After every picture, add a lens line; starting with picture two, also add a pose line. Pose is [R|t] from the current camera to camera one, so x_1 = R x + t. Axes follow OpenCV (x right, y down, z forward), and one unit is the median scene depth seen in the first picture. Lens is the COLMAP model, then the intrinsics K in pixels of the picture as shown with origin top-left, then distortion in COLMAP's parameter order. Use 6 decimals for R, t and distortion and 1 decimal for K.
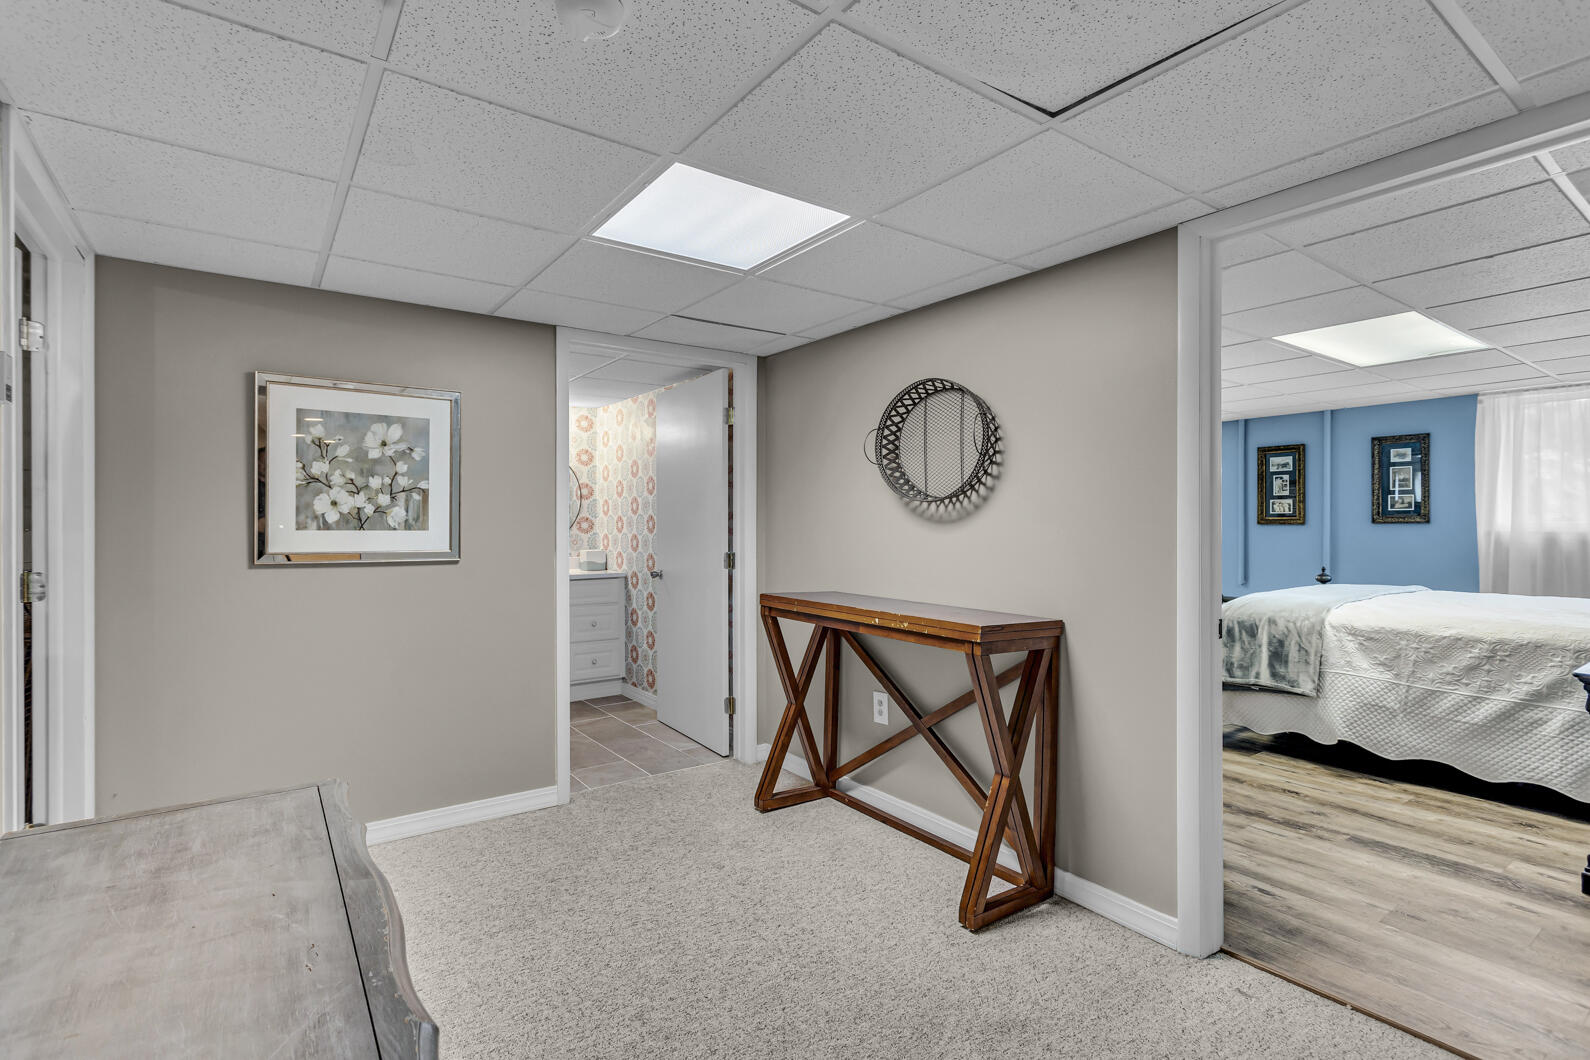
lens RADIAL K [[754.5, 0, 799.6], [0, 754.5, 520.8], [0, 0, 1]] dist [0.000492, 0.000001]
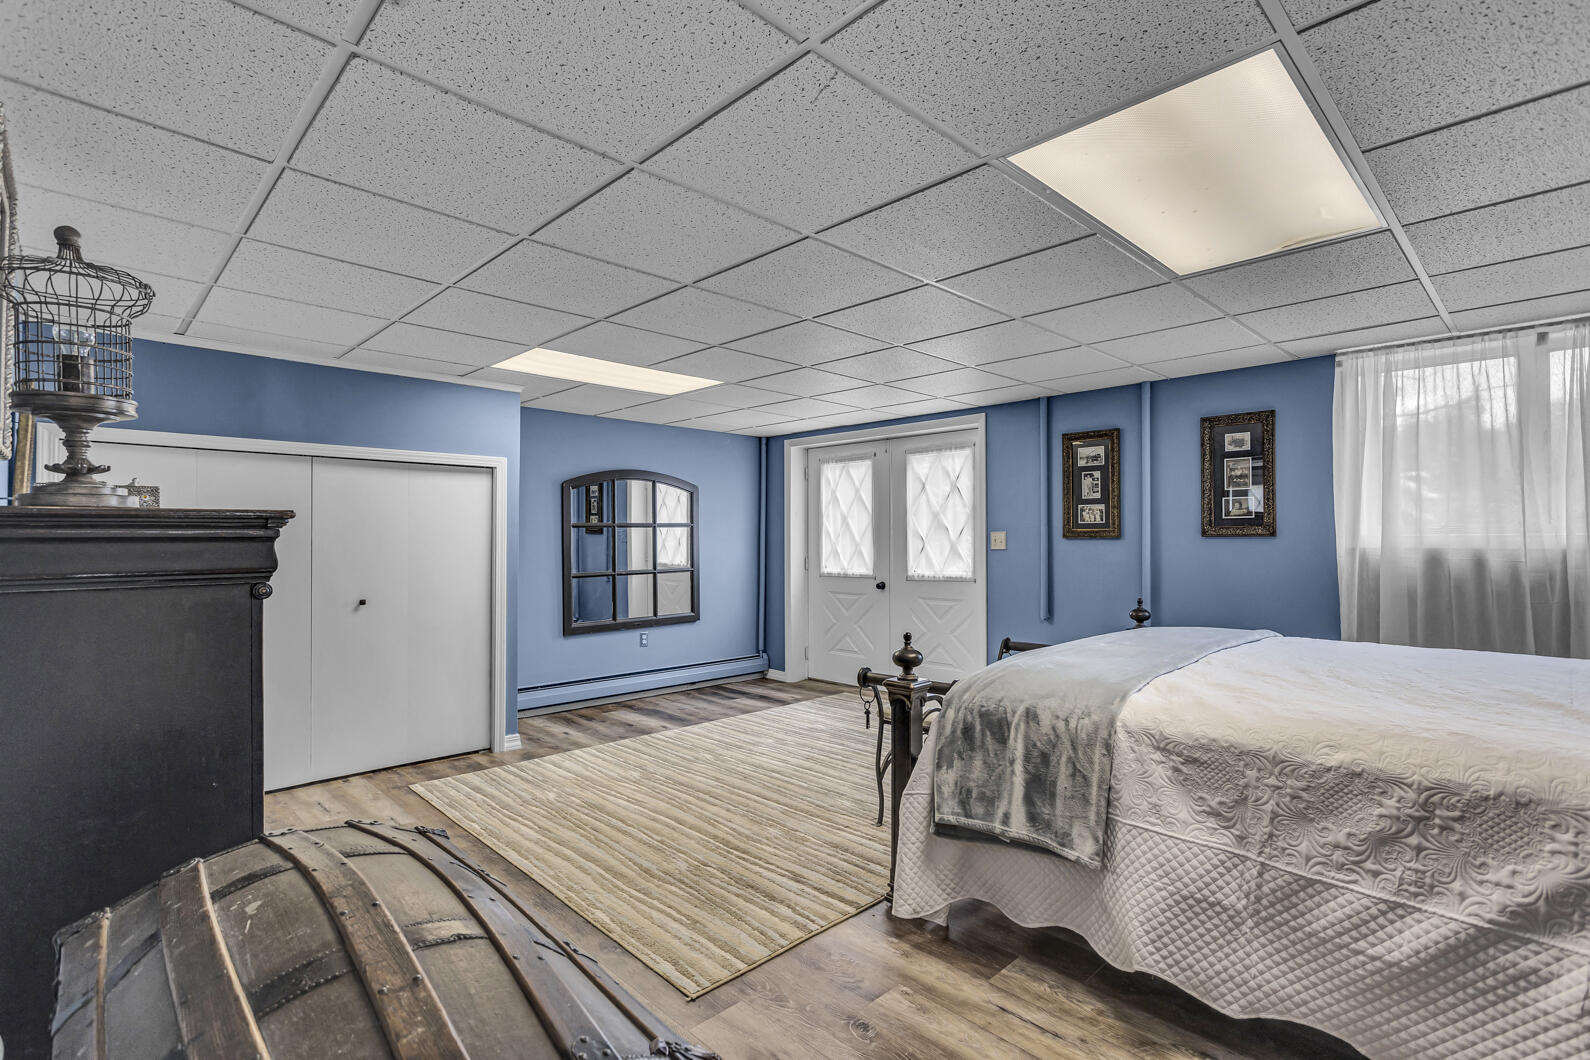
lens RADIAL K [[745.6, 0, 815.9], [0, 745.6, 527.6], [0, 0, 1]] dist [0.010192, 0.000282]
pose [[0.986537, 0.000958, 0.163536, 0.388369], [0.000797, 0.999943, -0.010663, 0.003106], [-0.163537, 0.010649, 0.986480, 0.497873]]
